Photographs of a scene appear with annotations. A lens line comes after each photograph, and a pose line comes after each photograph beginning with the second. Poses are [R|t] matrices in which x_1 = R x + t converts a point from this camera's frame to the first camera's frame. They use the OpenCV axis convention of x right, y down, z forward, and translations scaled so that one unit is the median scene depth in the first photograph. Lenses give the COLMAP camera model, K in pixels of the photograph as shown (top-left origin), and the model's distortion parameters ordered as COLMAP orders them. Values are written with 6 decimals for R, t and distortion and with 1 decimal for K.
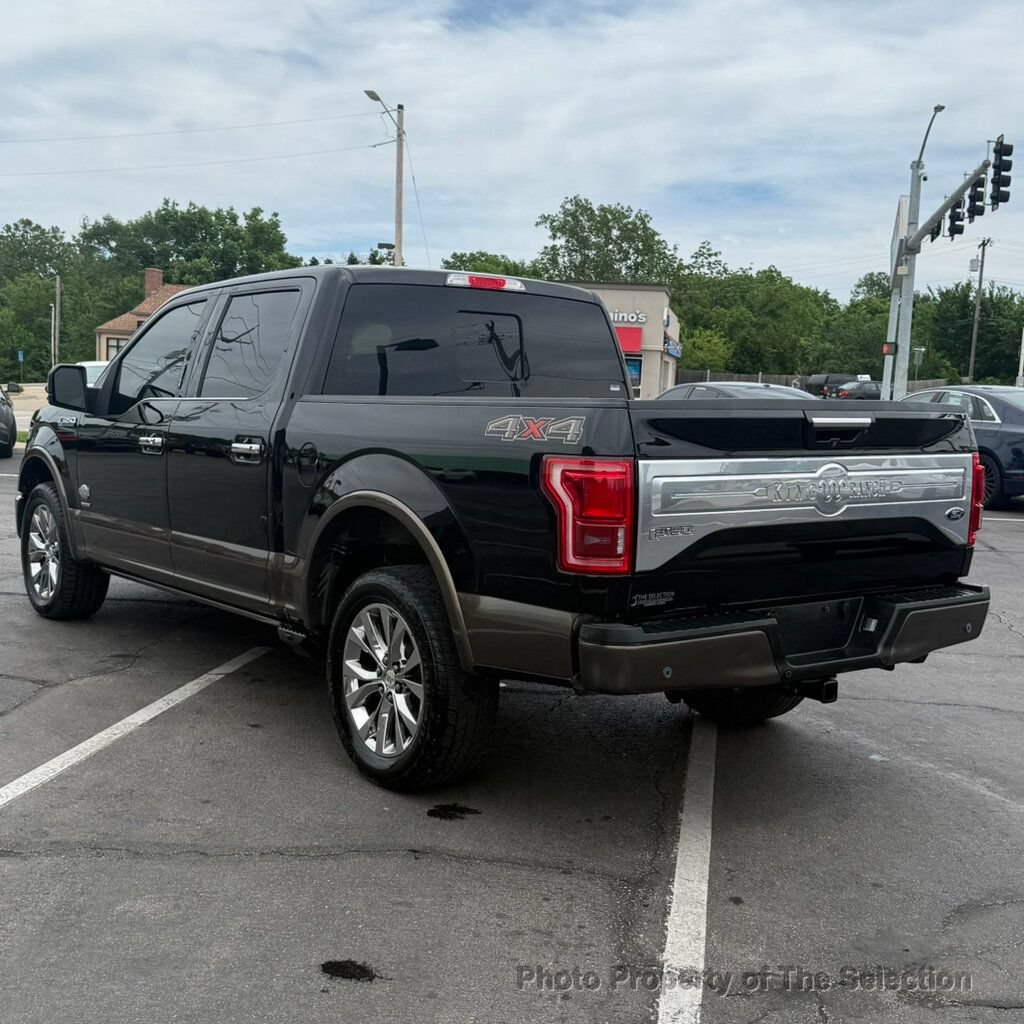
lens RADIAL K [[1284.1, 0, 532.6], [0, 1284.1, 492.8], [0, 0, 1]] dist [0.215819, -0.429444]
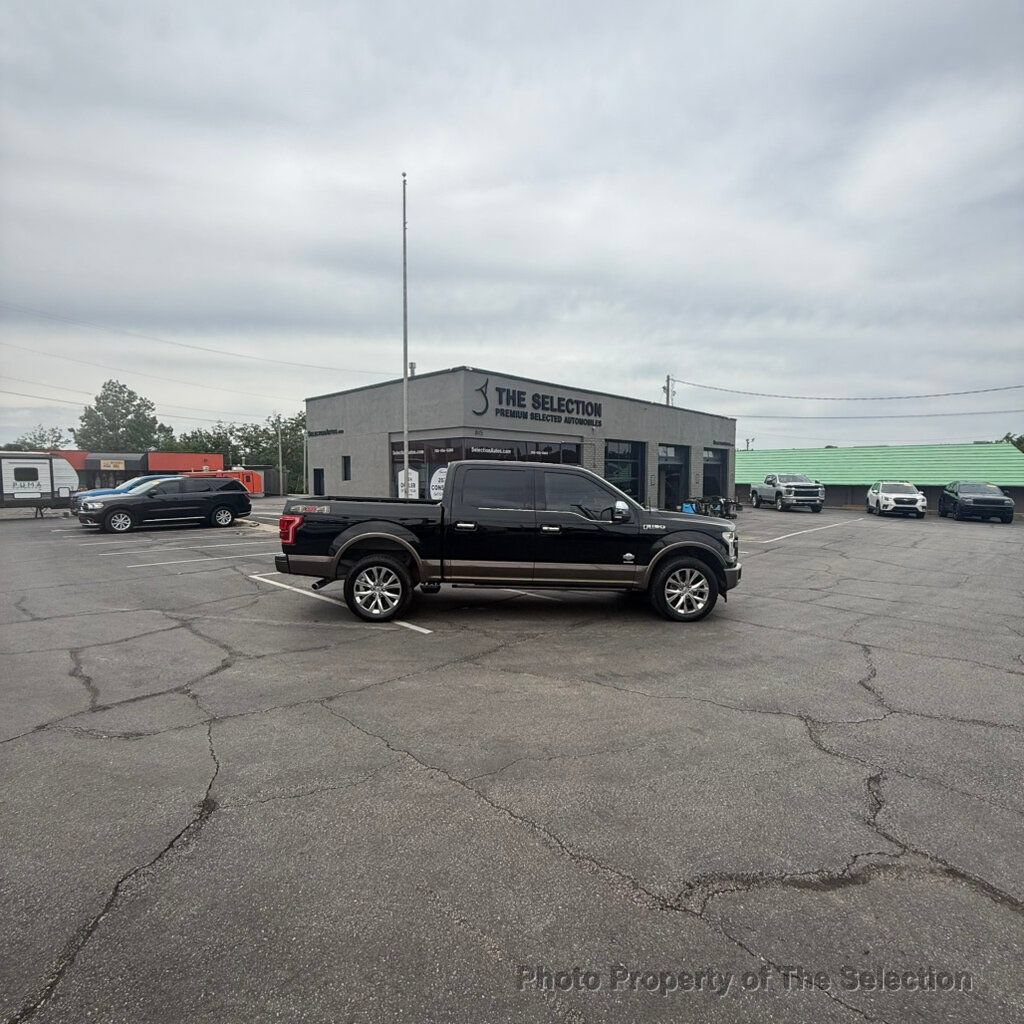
lens RADIAL K [[542.1, 0, 510.0], [0, 542.1, 503.1], [0, 0, 1]] dist [0.001098, -0.001753]
pose [[-0.563551, -0.004998, -0.826066, 1.123028], [-0.103021, 0.992600, 0.064277, -0.199818], [0.819632, 0.121325, -0.559895, 2.211057]]
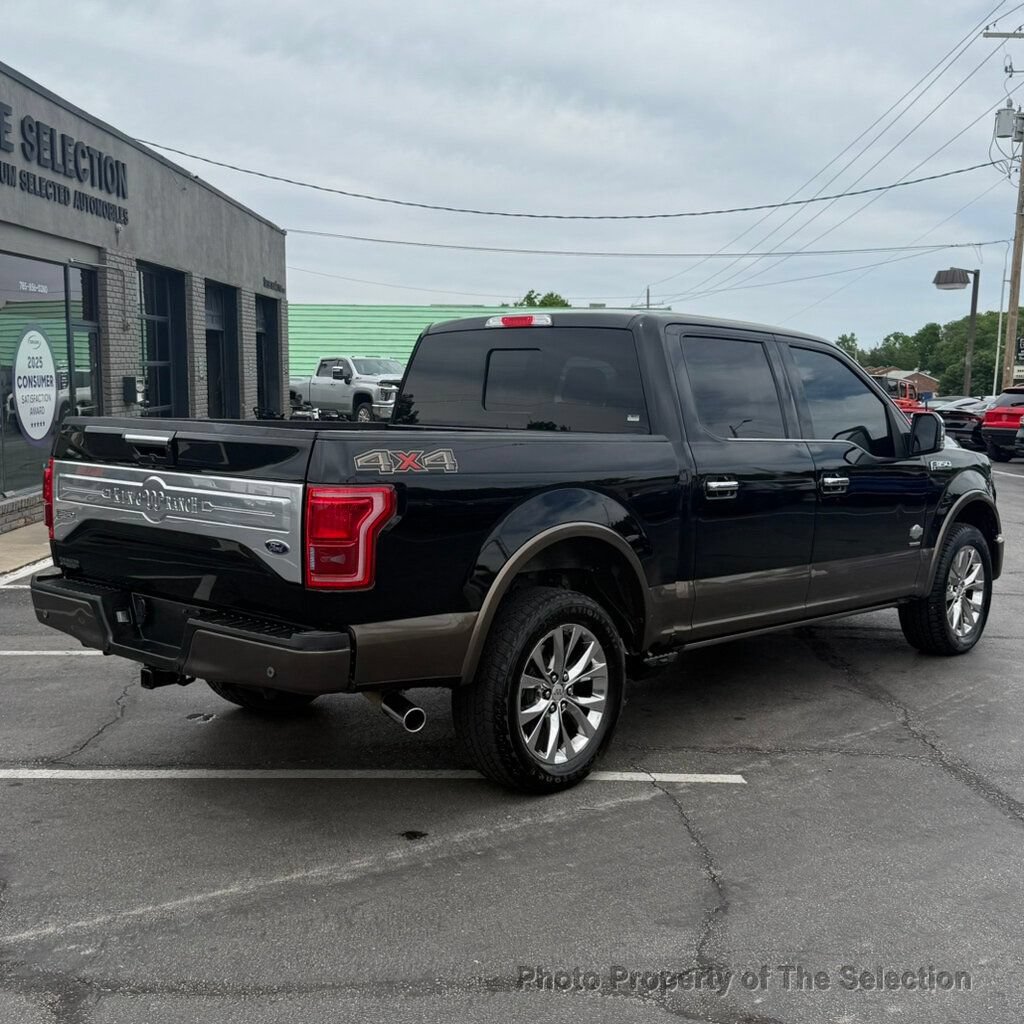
lens RADIAL K [[1240.6, 0, 514.4], [0, 1240.6, 509.5], [0, 0, 1]] dist [0.196298, -0.440379]
pose [[0.162135, 0.069448, -0.984322, 1.198593], [-0.094190, 0.994055, 0.054620, -0.072463], [0.982263, 0.083857, 0.167712, 1.004905]]
